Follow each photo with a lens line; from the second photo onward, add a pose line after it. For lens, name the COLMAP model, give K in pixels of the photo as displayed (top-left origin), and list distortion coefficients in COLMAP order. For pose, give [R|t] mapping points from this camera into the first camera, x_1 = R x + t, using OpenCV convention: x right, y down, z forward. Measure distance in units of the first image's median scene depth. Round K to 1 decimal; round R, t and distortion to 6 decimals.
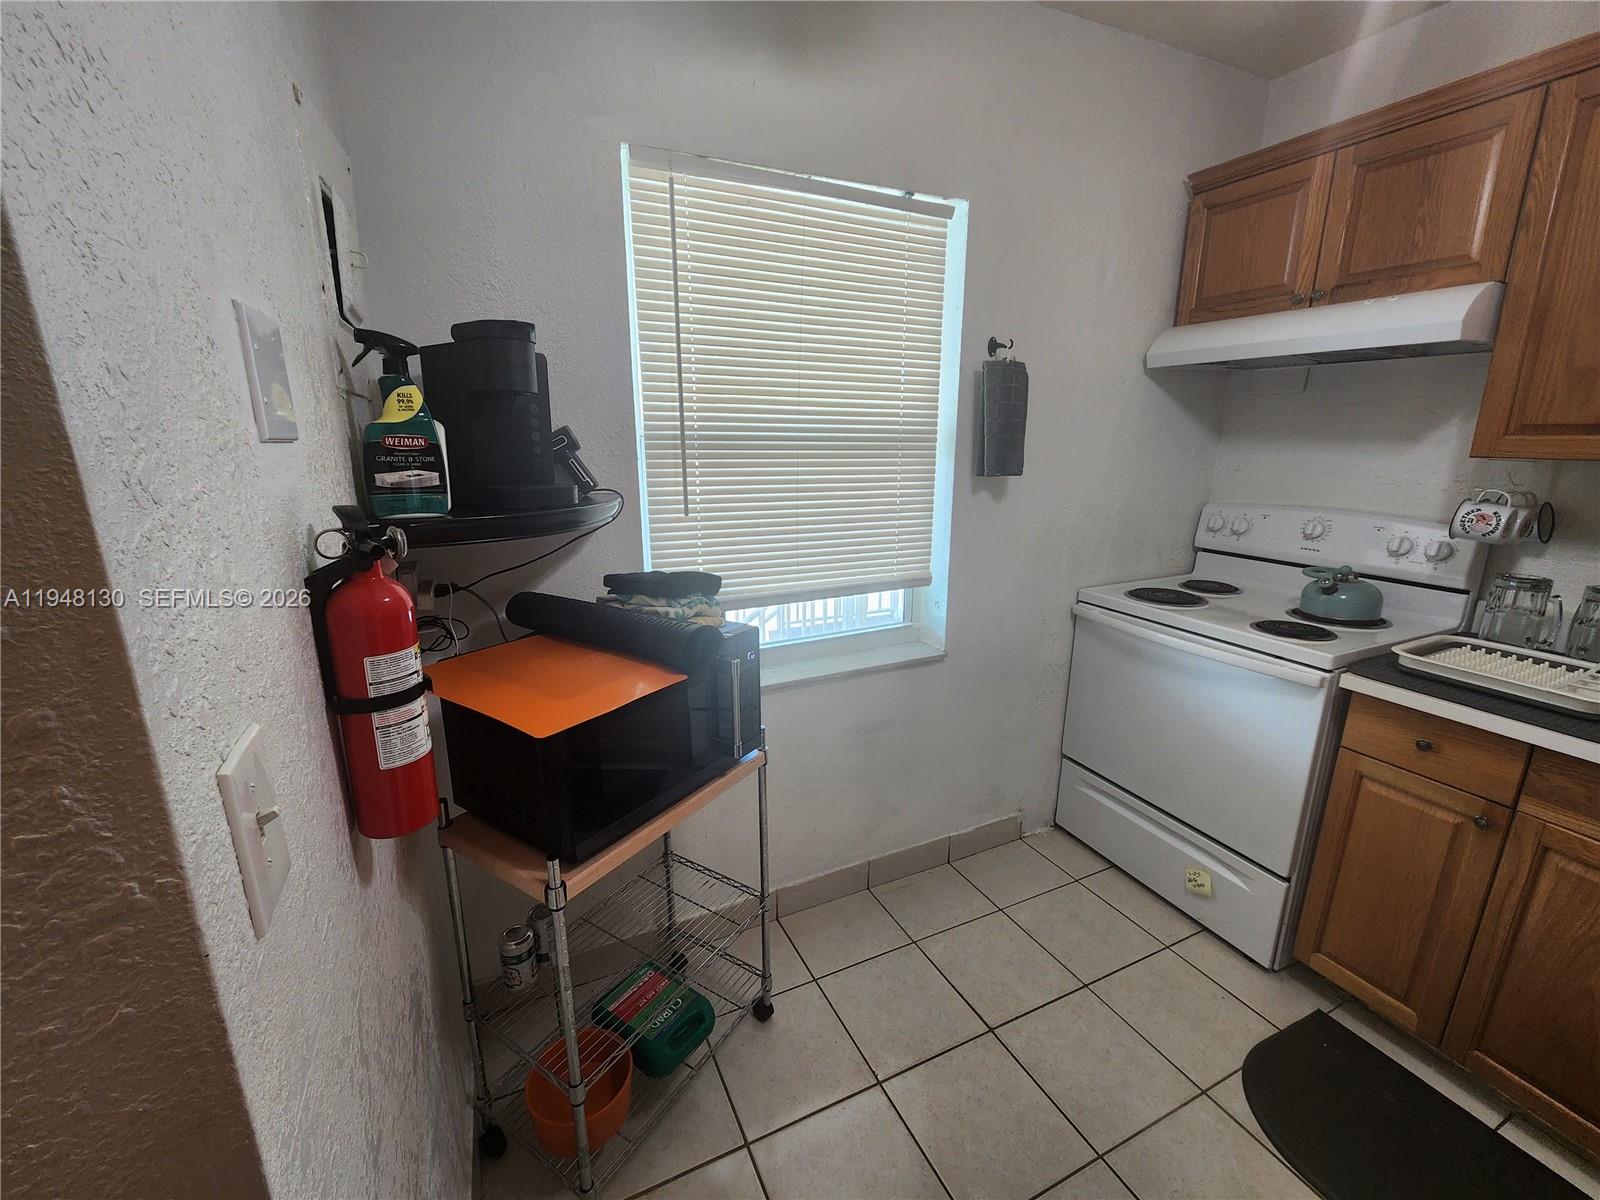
lens RADIAL K [[674.4, 0, 800.0], [0, 674.4, 600.0], [0, 0, 1]] dist [-0.000700, -0.000187]
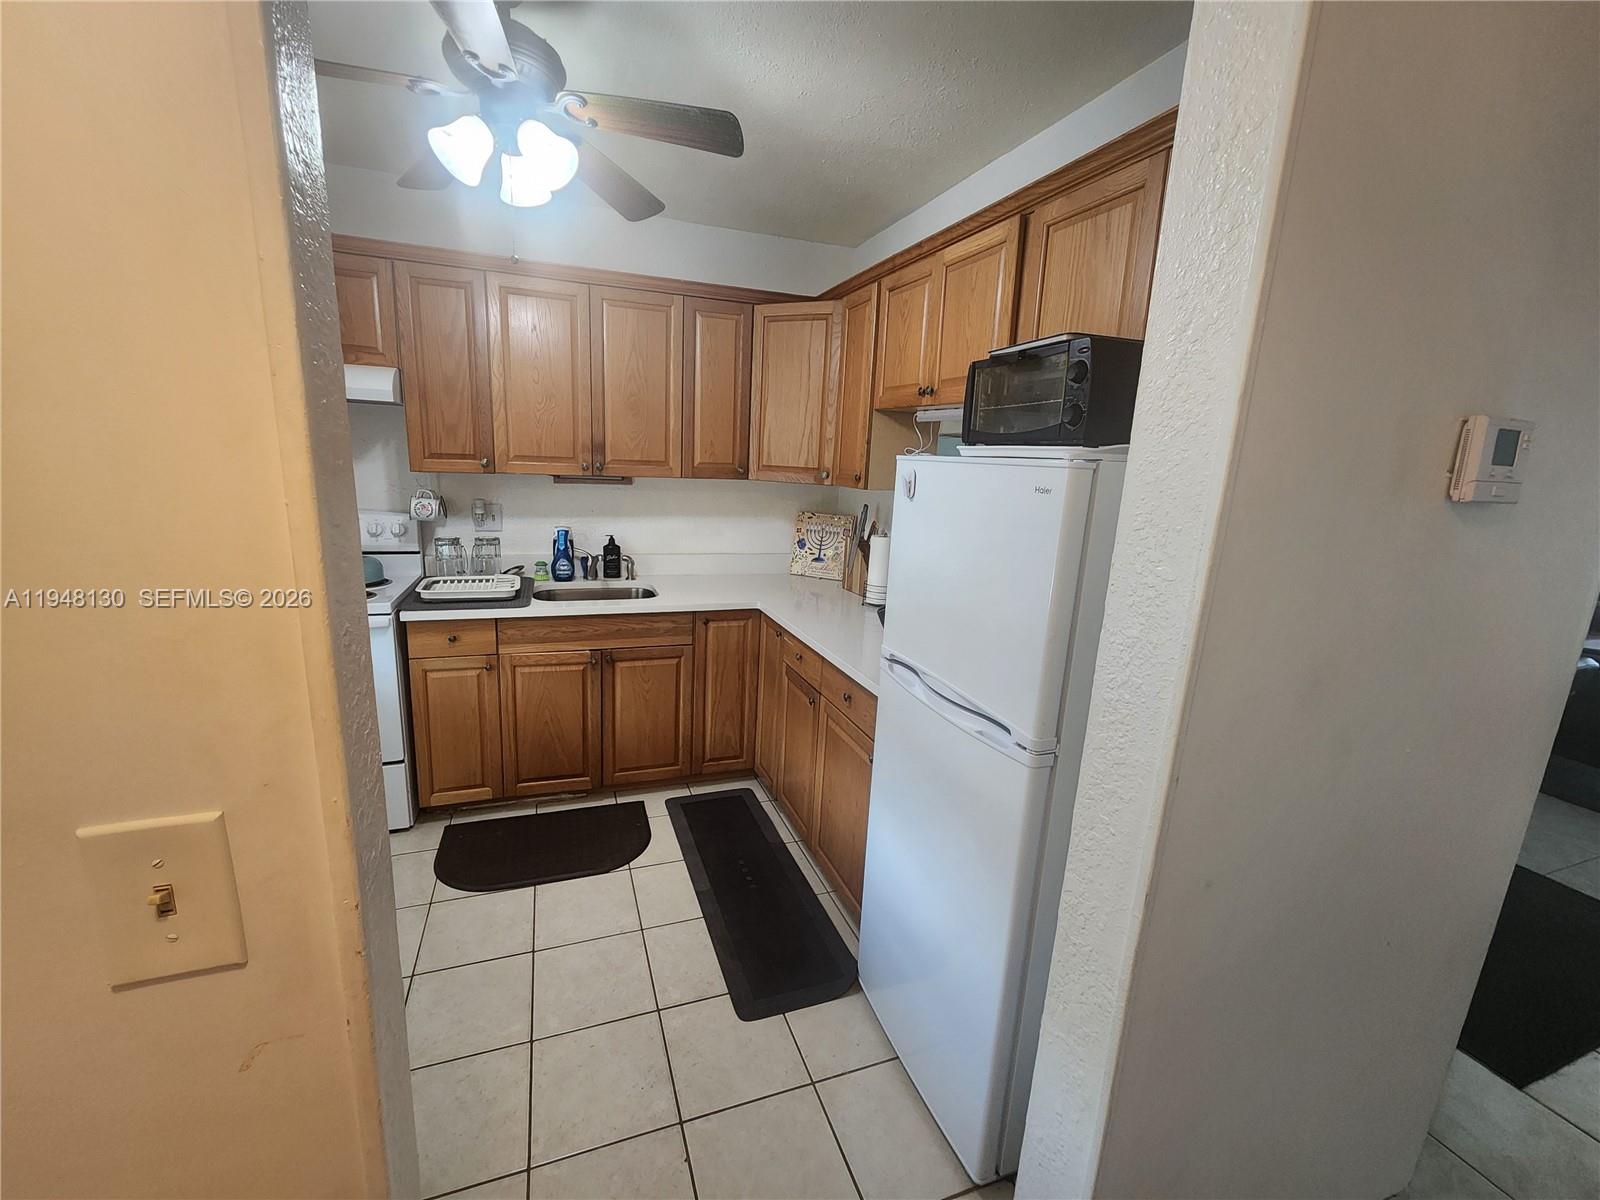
lens RADIAL K [[660.1, 0, 791.2], [0, 660.1, 598.9], [0, 0, 1]] dist [0.025435, 0.000056]
pose [[0.081748, -0.212649, 0.973703, -0.606288], [0.210486, 0.958620, 0.191684, -0.025274], [-0.974173, 0.189281, 0.123125, -0.072748]]
